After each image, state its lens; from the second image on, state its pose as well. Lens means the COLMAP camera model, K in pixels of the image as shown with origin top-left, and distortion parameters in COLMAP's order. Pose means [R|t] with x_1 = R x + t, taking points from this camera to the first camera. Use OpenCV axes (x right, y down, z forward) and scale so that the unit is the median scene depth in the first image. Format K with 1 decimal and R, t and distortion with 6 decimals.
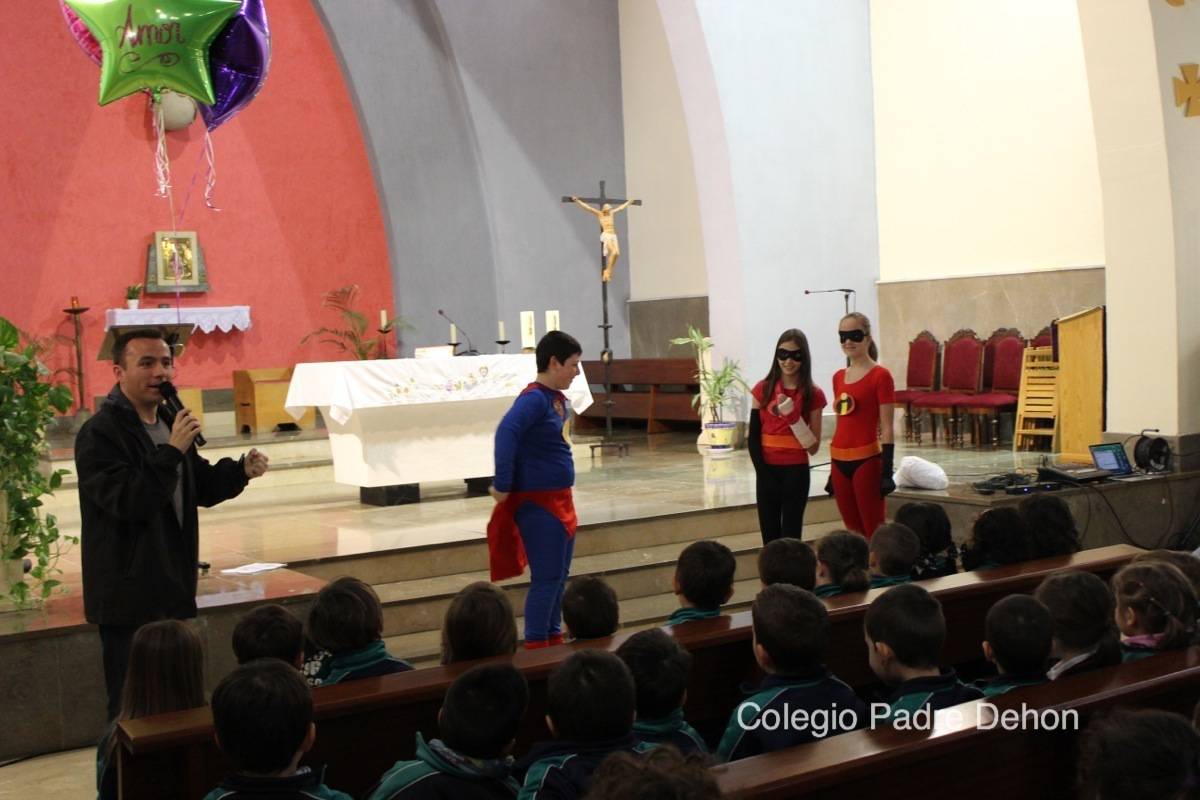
lens RADIAL K [[1471.7, 0, 596.4], [0, 1471.7, 399.9], [0, 0, 1]] dist [0.034212, 0.000000]
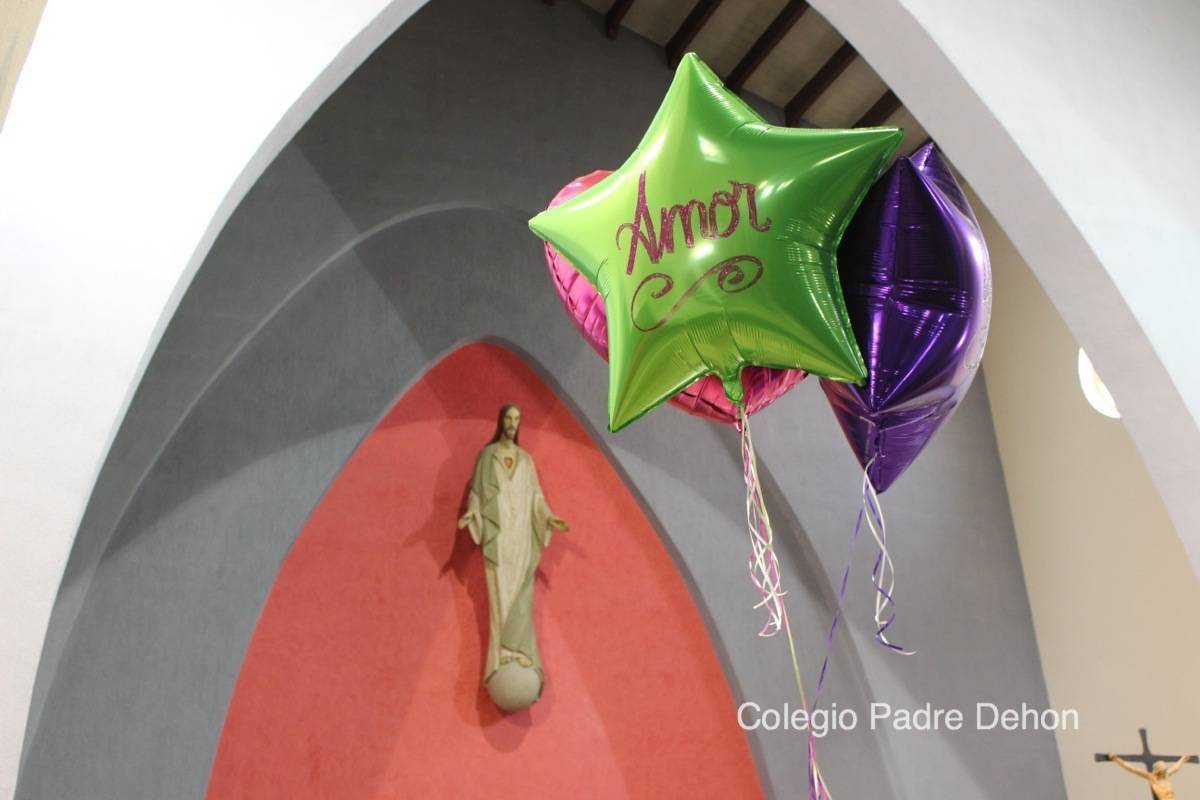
lens RADIAL K [[1425.4, 0, 598.6], [0, 1425.4, 400.3], [0, 0, 1]] dist [-0.064936, 0.000000]
pose [[0.983757, -0.094889, -0.152376, -0.132512], [0.022091, 0.906408, -0.421826, -0.018849], [0.178141, 0.411608, 0.893781, 0.323930]]
